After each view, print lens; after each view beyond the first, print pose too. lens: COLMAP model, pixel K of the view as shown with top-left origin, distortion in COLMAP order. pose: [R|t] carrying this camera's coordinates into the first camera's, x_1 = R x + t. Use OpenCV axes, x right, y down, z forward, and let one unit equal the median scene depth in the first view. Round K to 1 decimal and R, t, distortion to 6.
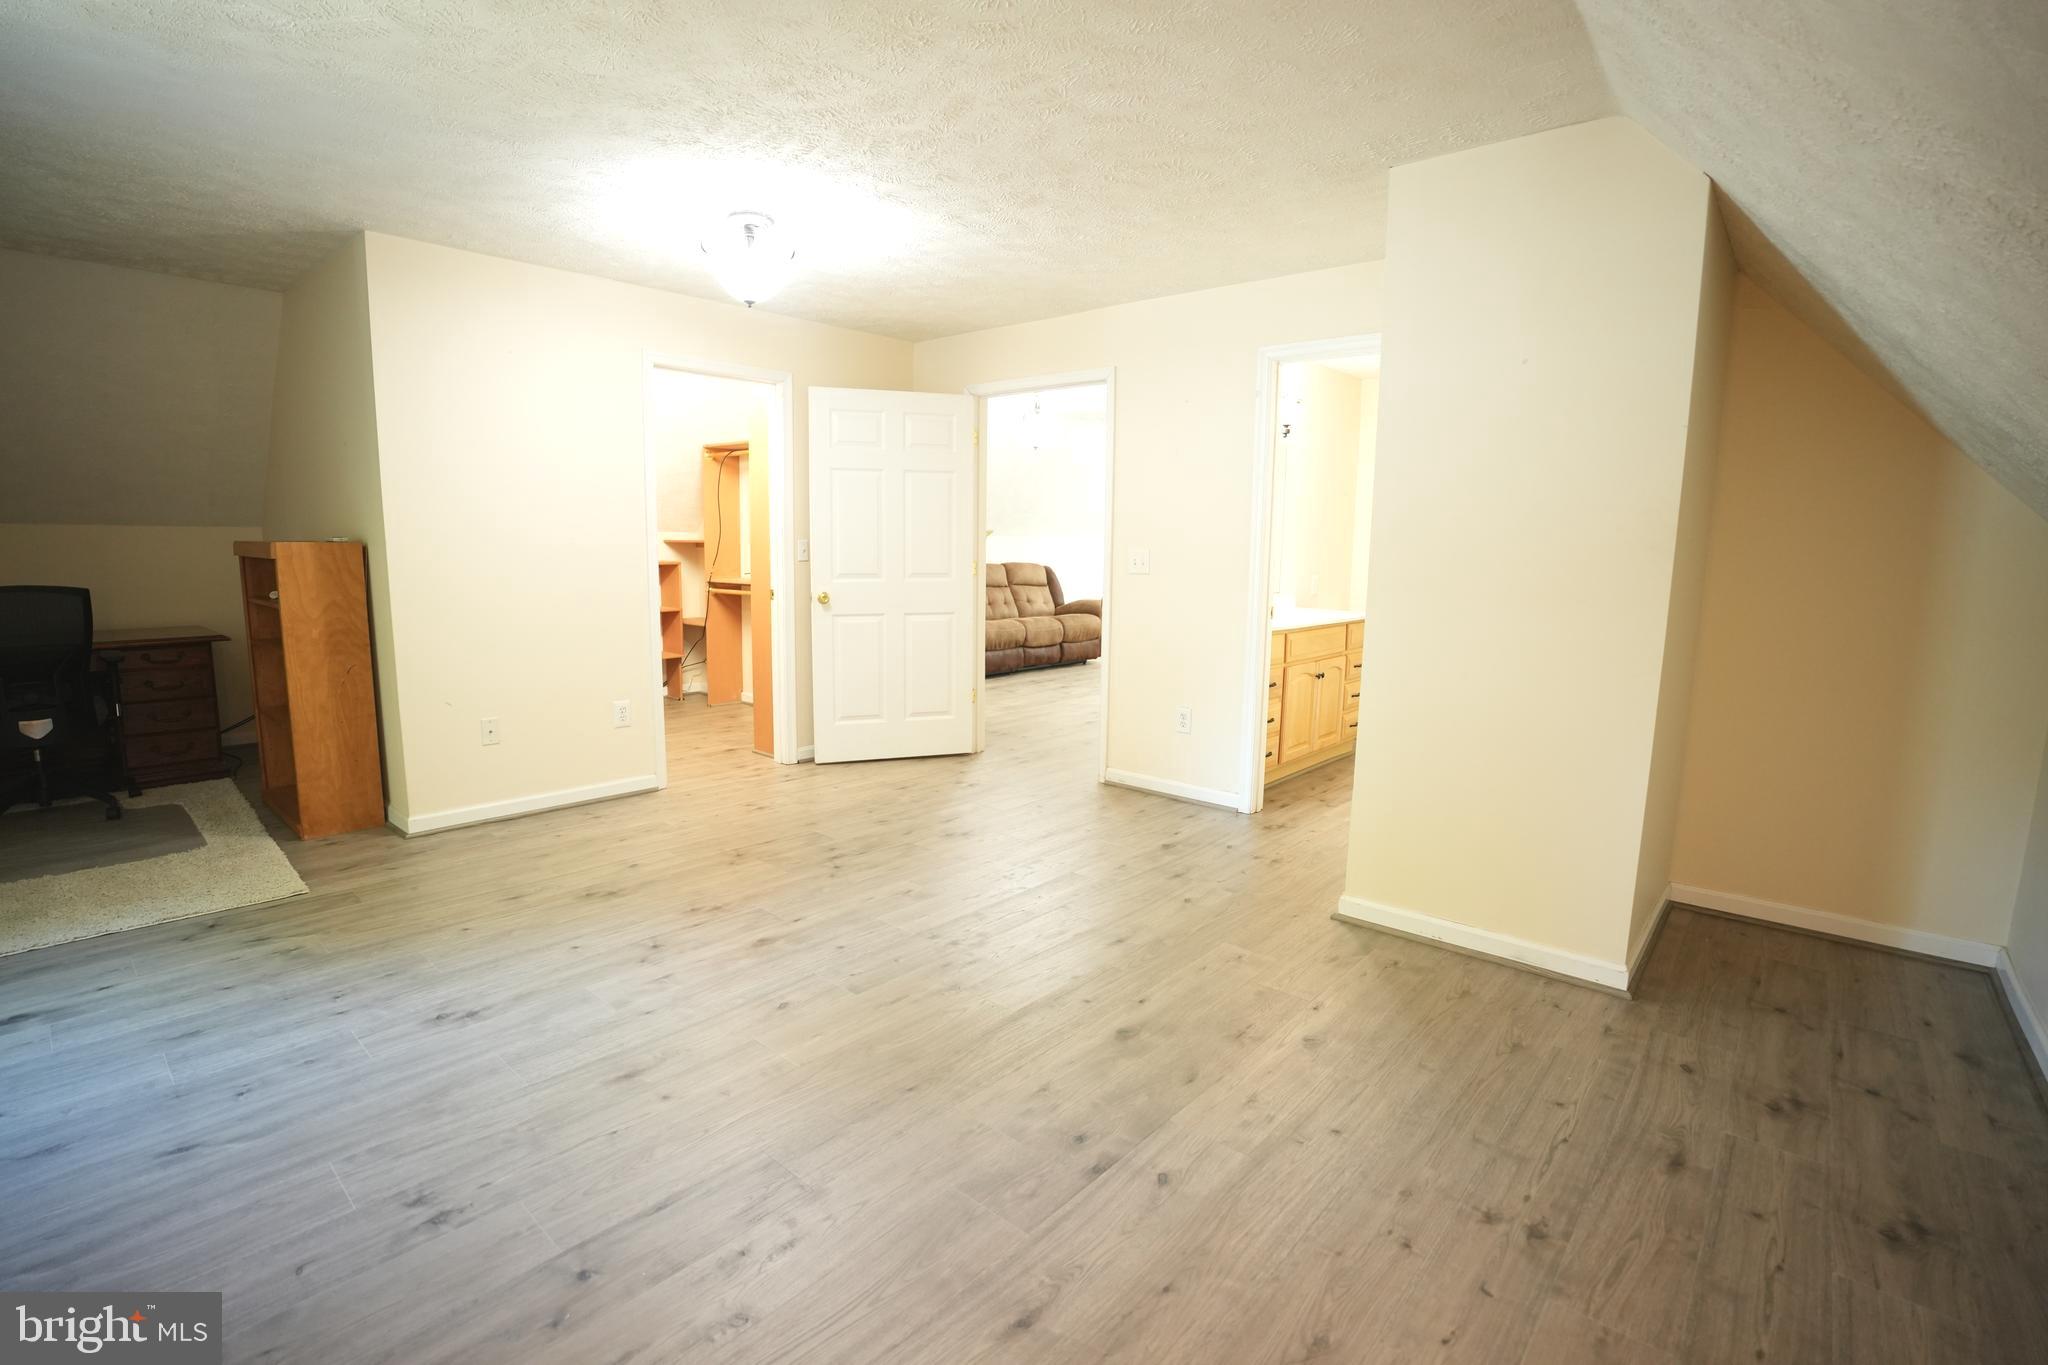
lens RADIAL K [[943.6, 0, 1024.2], [0, 943.6, 679.2], [0, 0, 1]] dist [-0.069186, 0.018618]
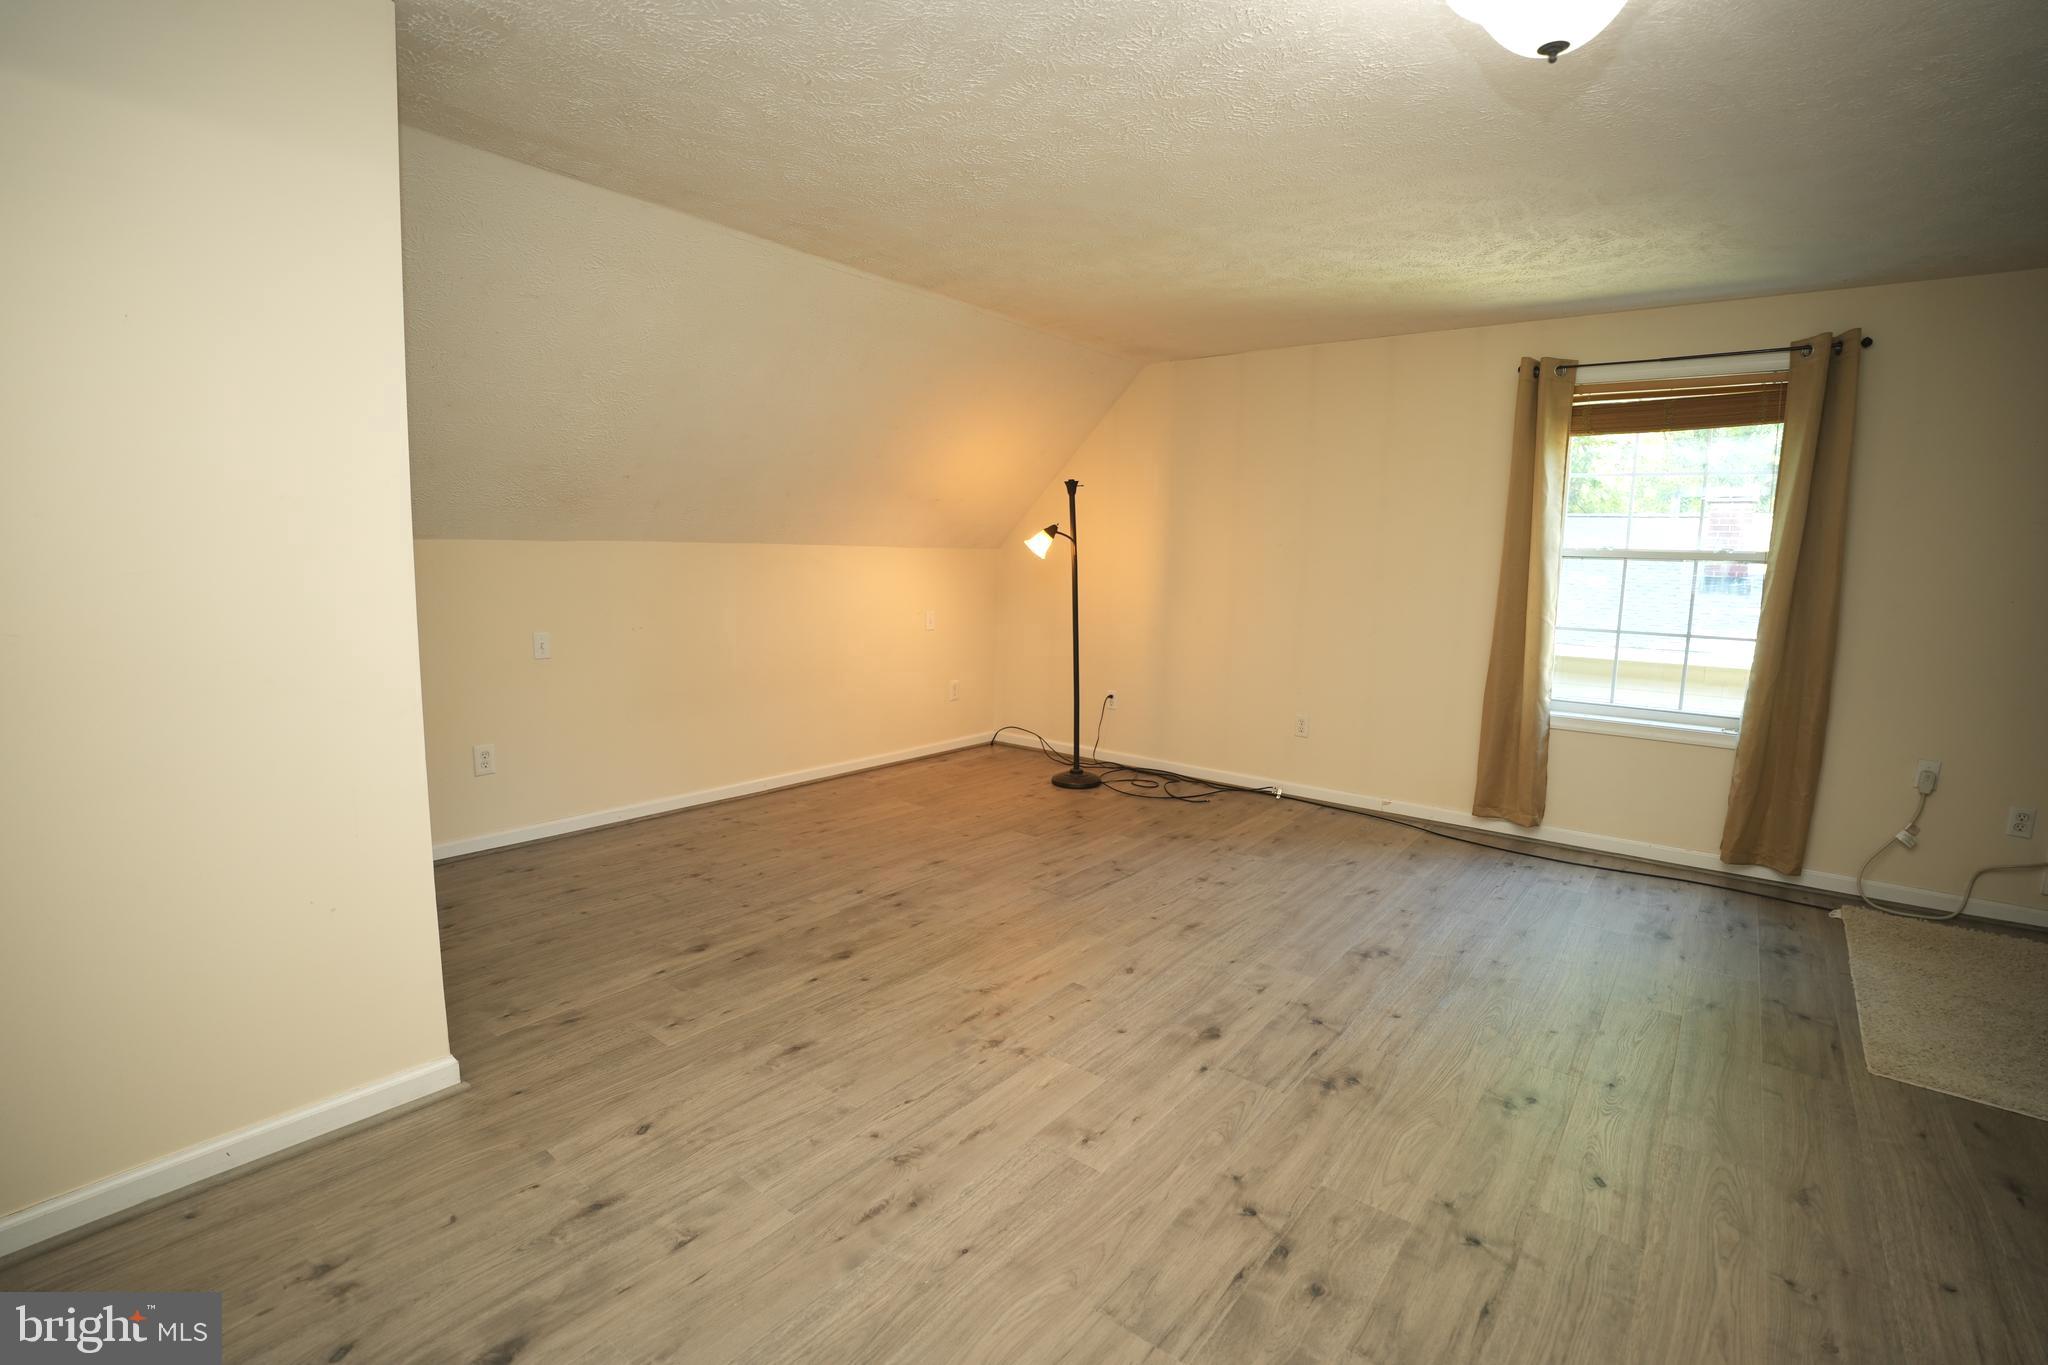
lens RADIAL K [[943.6, 0, 1024.2], [0, 943.6, 679.2], [0, 0, 1]] dist [-0.069186, 0.018618]
pose [[-0.998194, -0.029522, -0.052316, -0.046835], [-0.042683, 0.961382, 0.271888, -0.267041], [0.042269, 0.273630, -0.960906, 1.719390]]
